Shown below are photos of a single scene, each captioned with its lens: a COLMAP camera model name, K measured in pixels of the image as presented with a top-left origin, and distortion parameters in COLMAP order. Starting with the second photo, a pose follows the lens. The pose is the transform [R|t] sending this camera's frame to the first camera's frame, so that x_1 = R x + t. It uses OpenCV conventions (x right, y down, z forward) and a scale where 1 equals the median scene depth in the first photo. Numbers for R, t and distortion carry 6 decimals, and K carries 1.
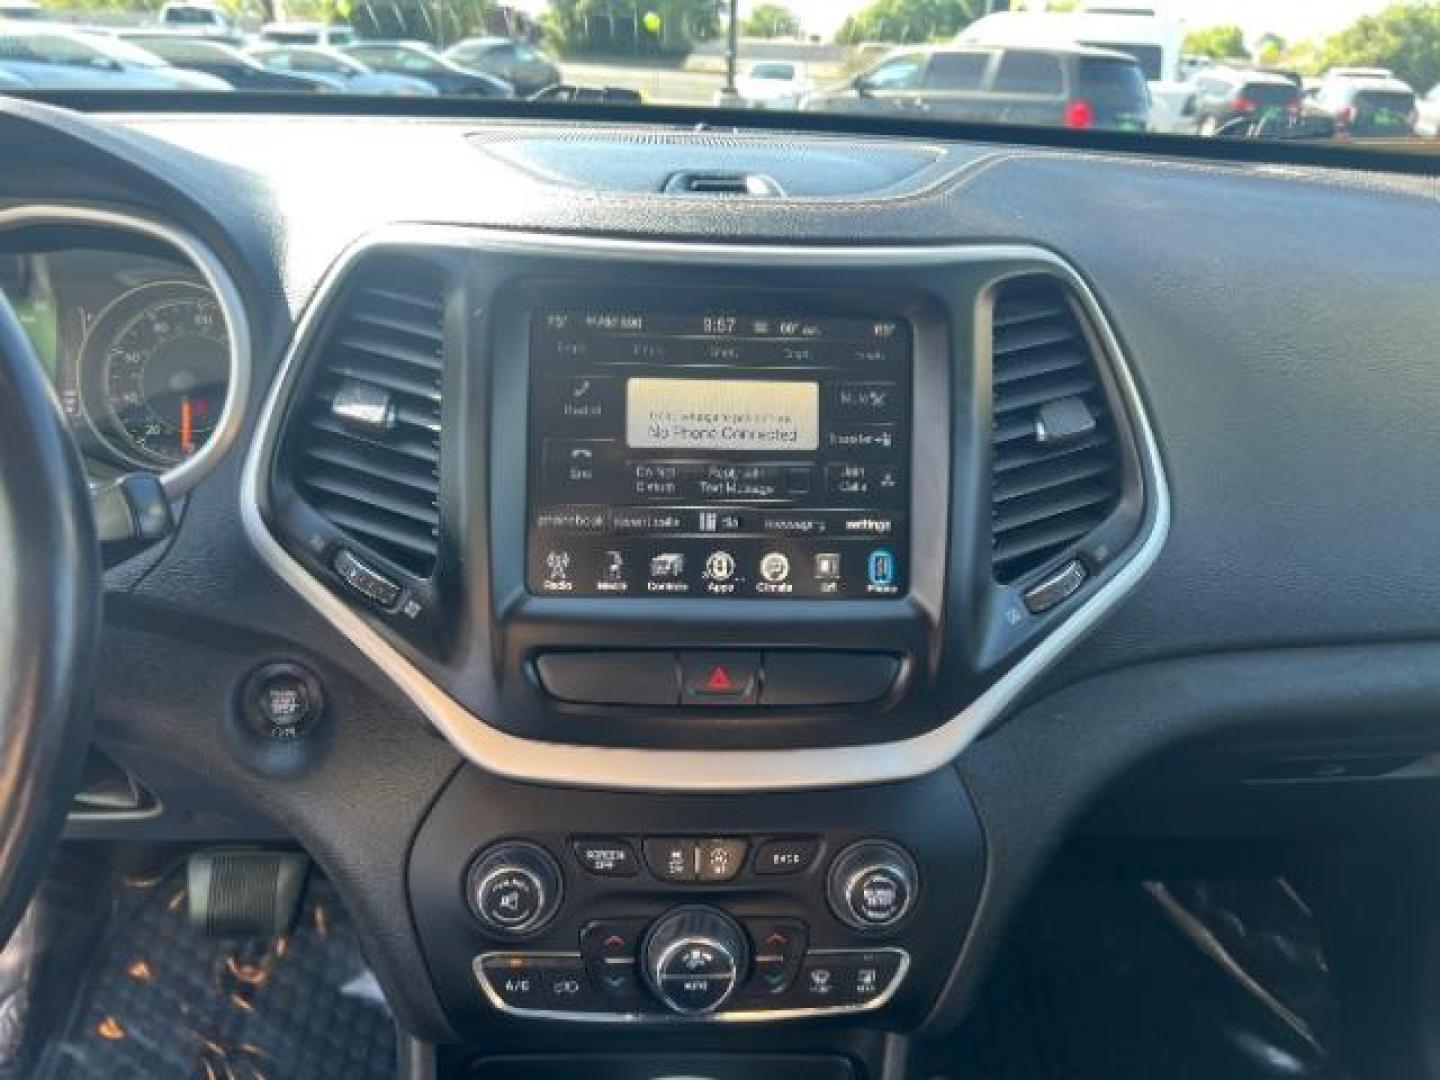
lens RADIAL K [[1113.4, 0, 728.9], [0, 1113.4, 519.3], [0, 0, 1]] dist [0.000481, -0.011286]
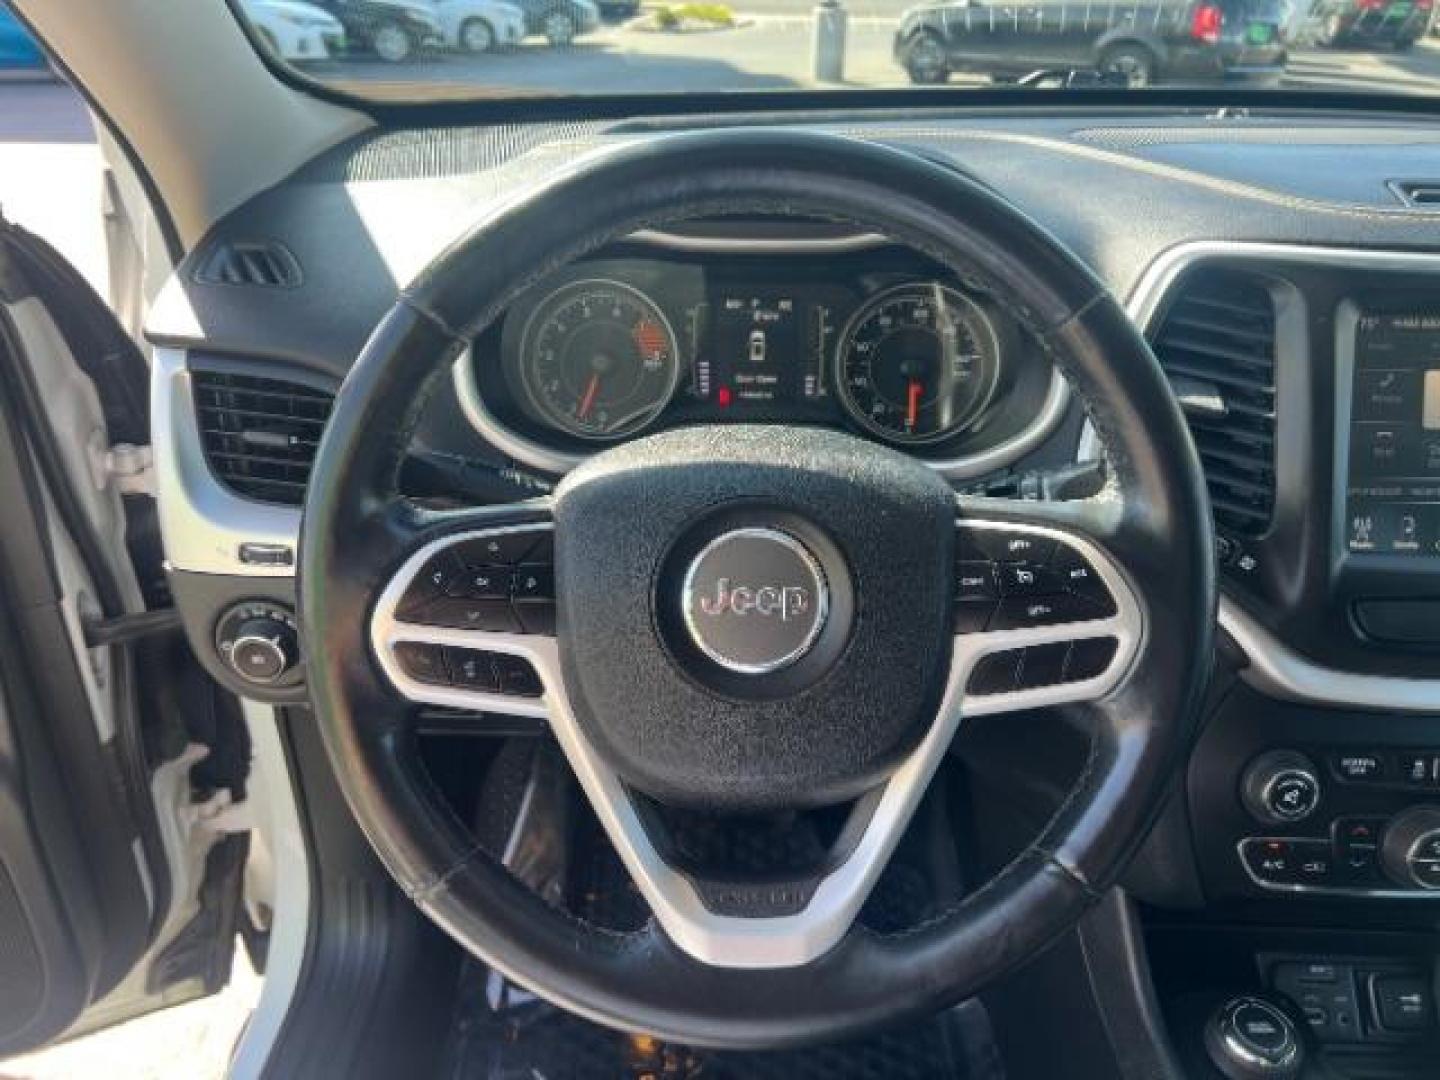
lens RADIAL K [[1074.8, 0, 713.6], [0, 1074.8, 584.3], [0, 0, 1]] dist [0.067519, -0.078725]
pose [[0.997027, 0.007314, -0.076709, -0.607367], [0.002234, 0.992323, 0.123649, -0.036527], [0.077024, -0.123453, 0.989357, -0.196505]]
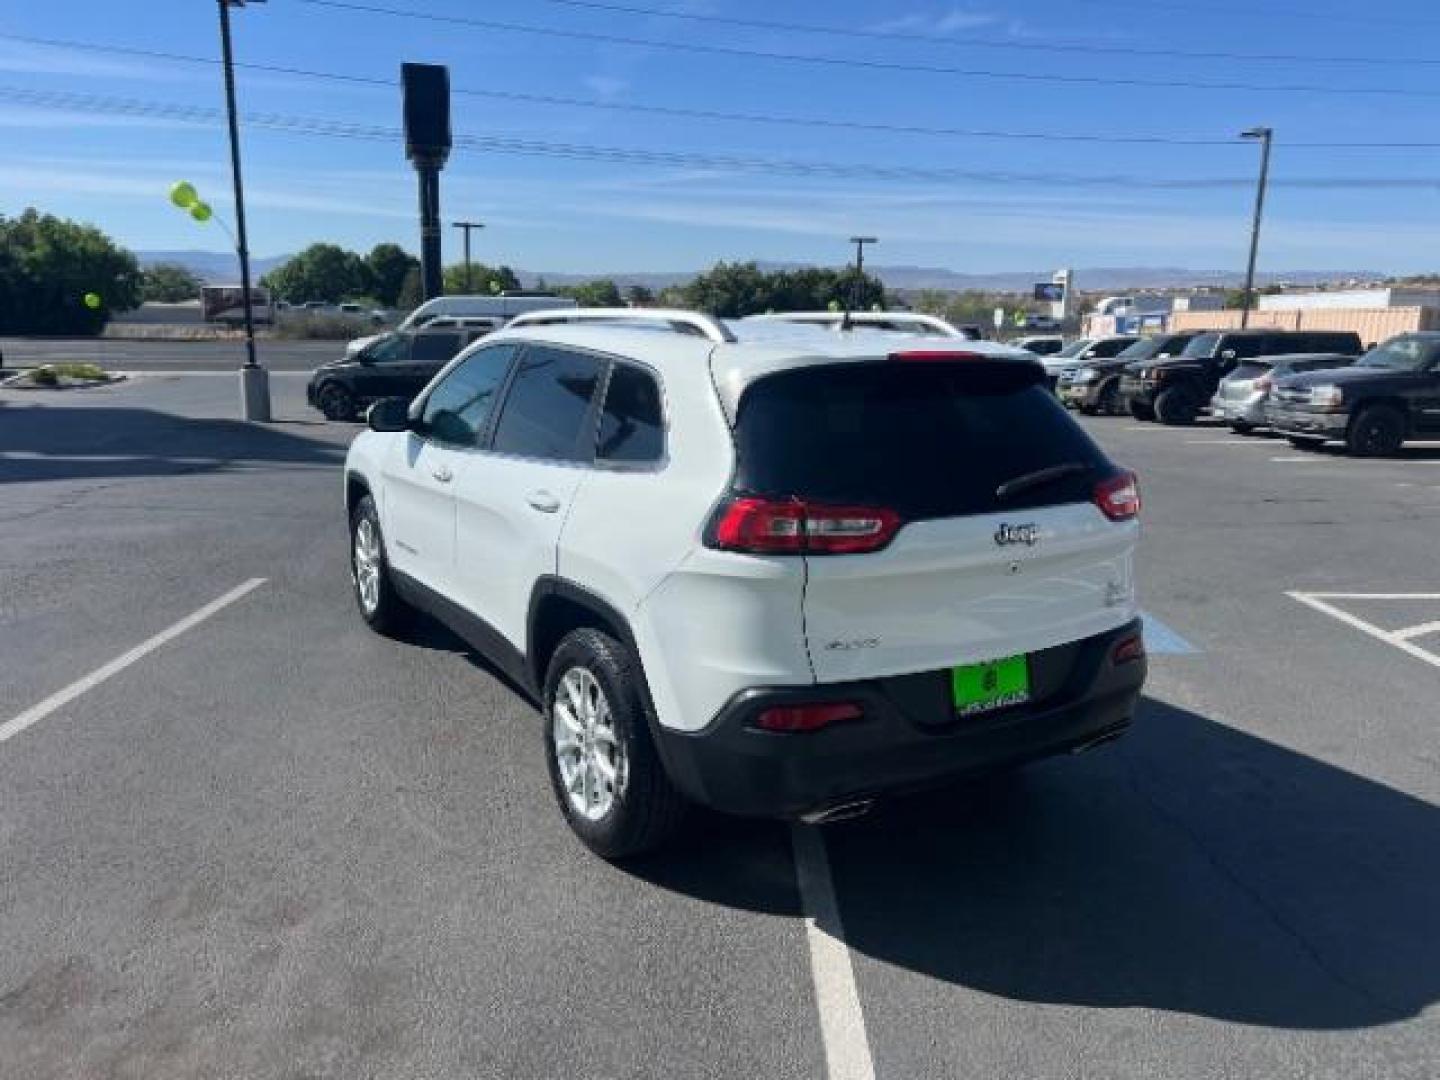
lens RADIAL K [[1087.3, 0, 720.0], [0, 1087.3, 540.0], [0, 0, 1]] dist [0.061288, -0.063862]
pose [[0.880497, -0.127805, 0.456499, -3.186733], [0.210084, 0.968446, -0.134078, 2.144969], [-0.424959, 0.213958, 0.879563, -7.151605]]
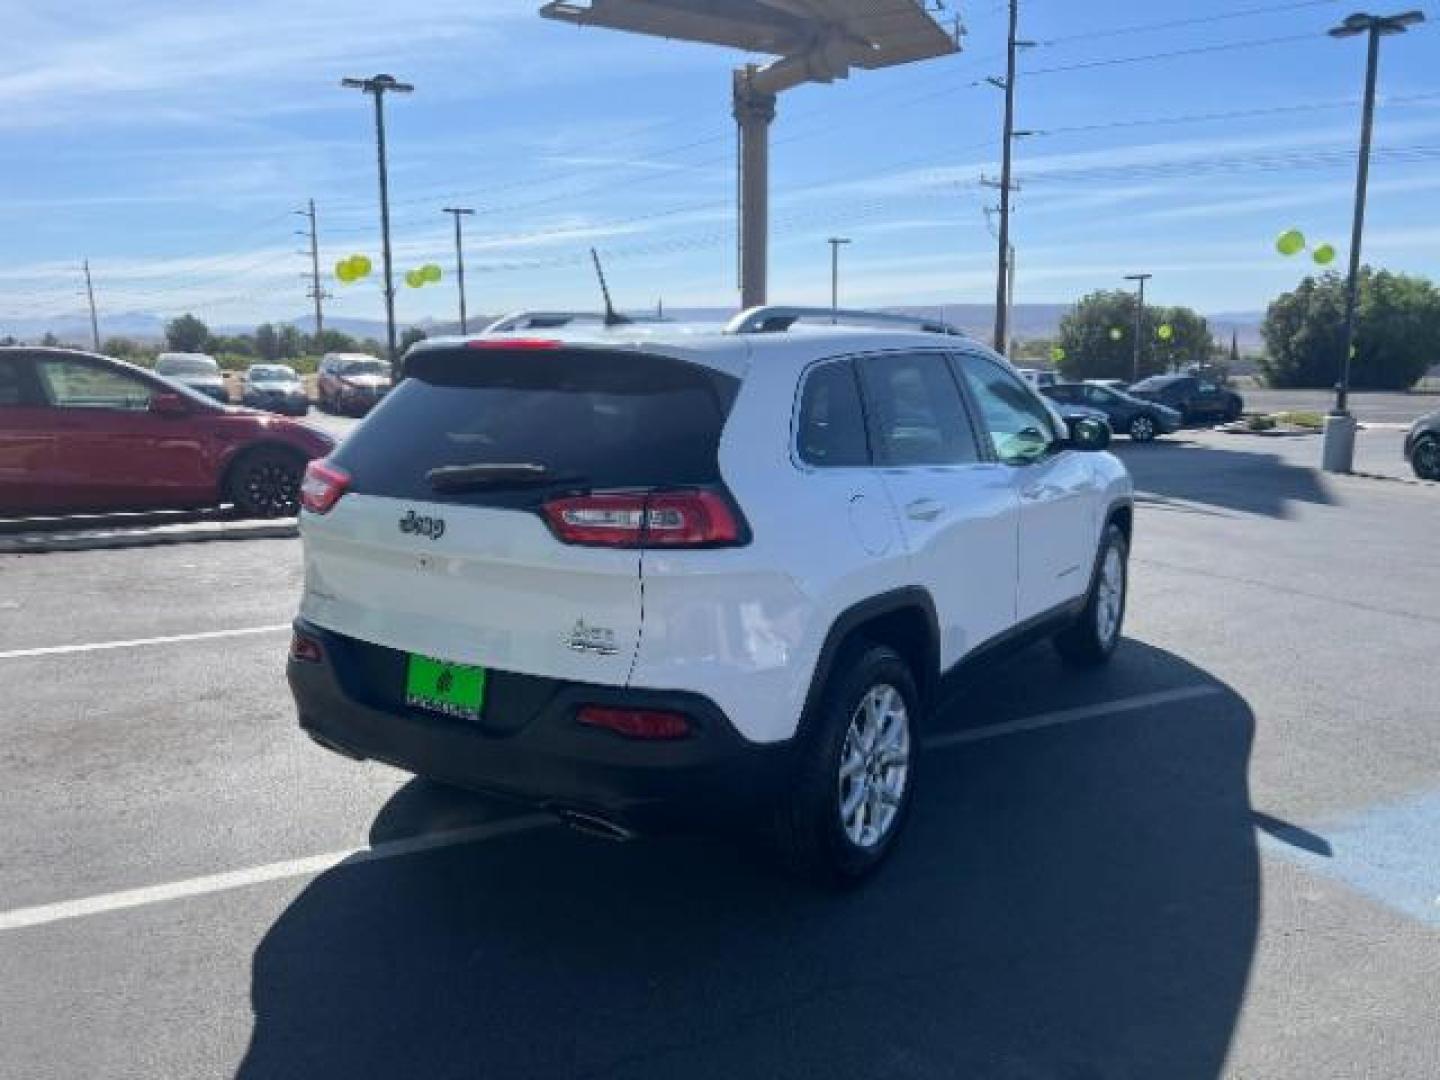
lens RADIAL K [[1090.6, 0, 716.4], [0, 1090.6, 522.3], [0, 0, 1]] dist [0.060824, -0.065472]
pose [[0.810588, 0.044845, -0.583897, 3.875134], [-0.199733, 0.958450, -0.203666, 2.429303], [0.550502, 0.281713, 0.785866, -6.438672]]
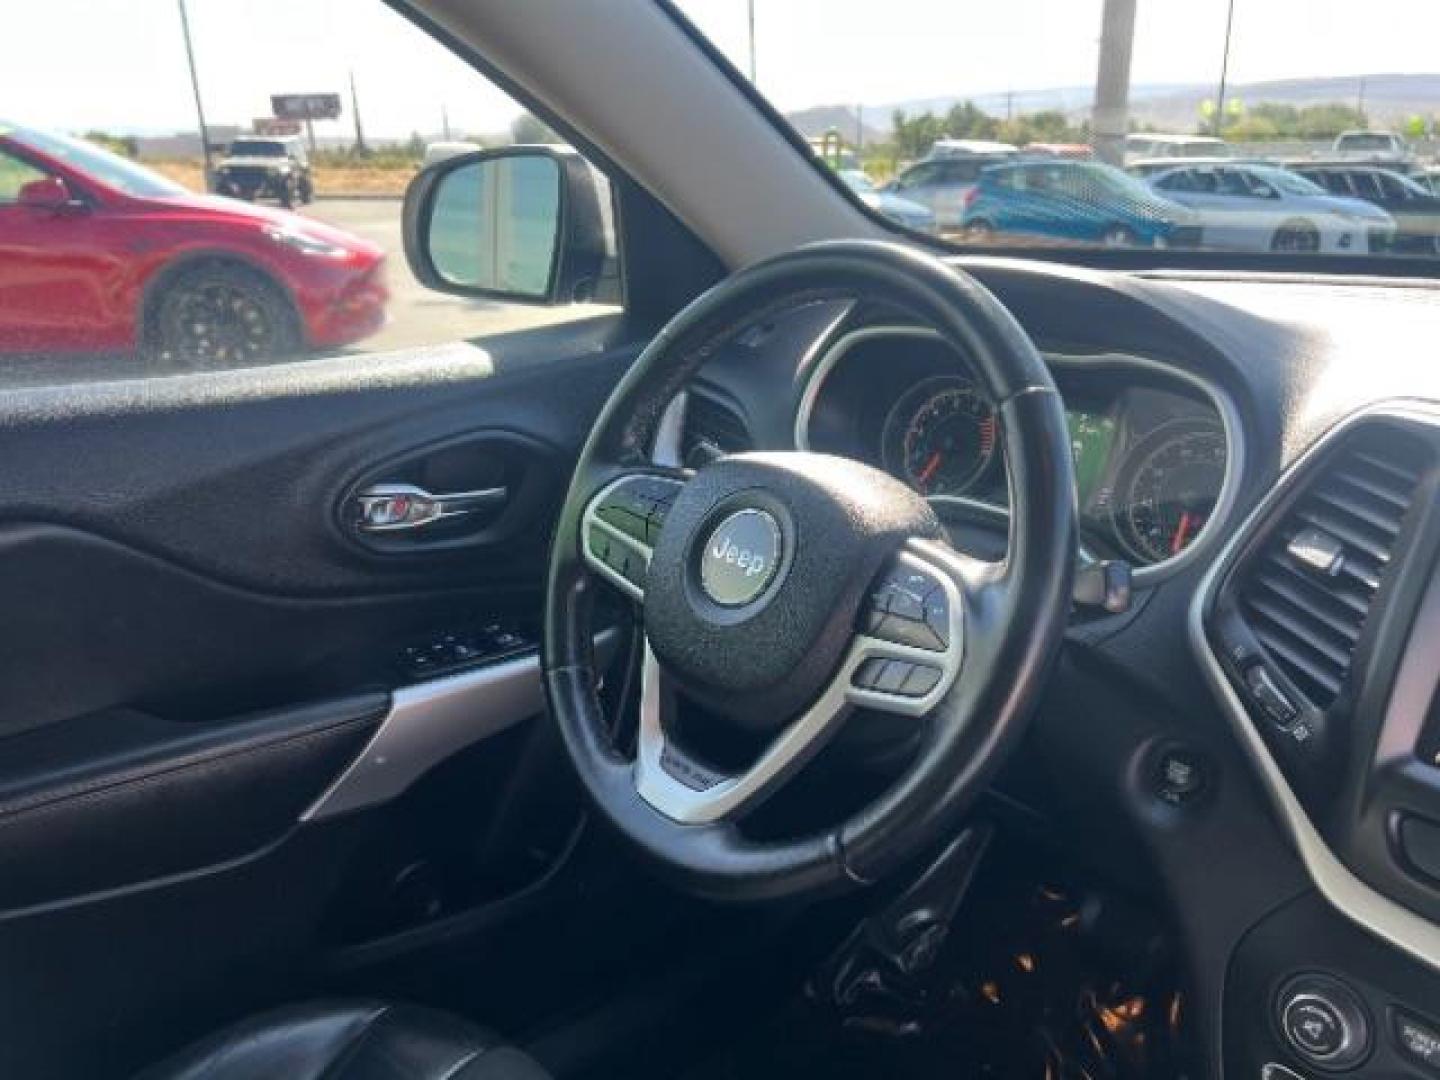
lens RADIAL K [[1080.8, 0, 725.0], [0, 1080.8, 580.7], [0, 0, 1]] dist [-0.000389, -0.000628]
pose [[0.605608, 0.244767, -0.757185, 0.118793], [-0.276319, 0.956996, 0.088353, -0.001942], [0.746249, 0.155717, 0.647198, -0.130248]]
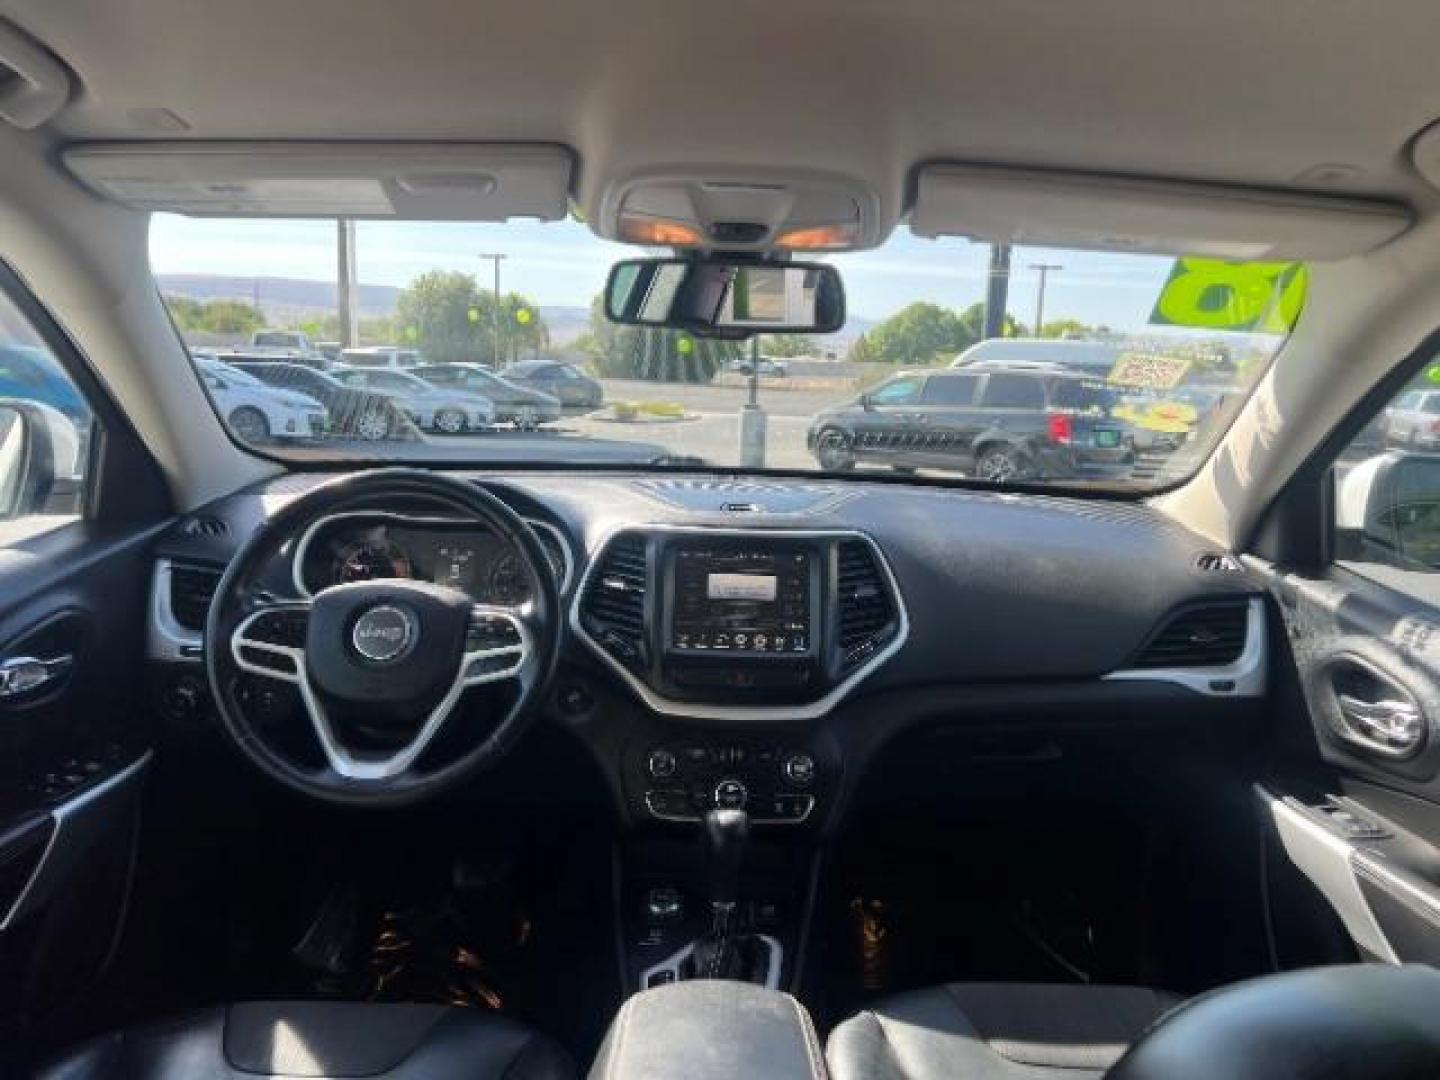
lens RADIAL K [[1087.3, 0, 720.0], [0, 1087.3, 540.0], [0, 0, 1]] dist [0.061288, -0.063862]
pose [[0.999570, 0.003107, -0.029158, 0.015273], [-0.009936, 0.971432, -0.237111, 0.356408], [0.027589, 0.237299, 0.971045, -1.373825]]
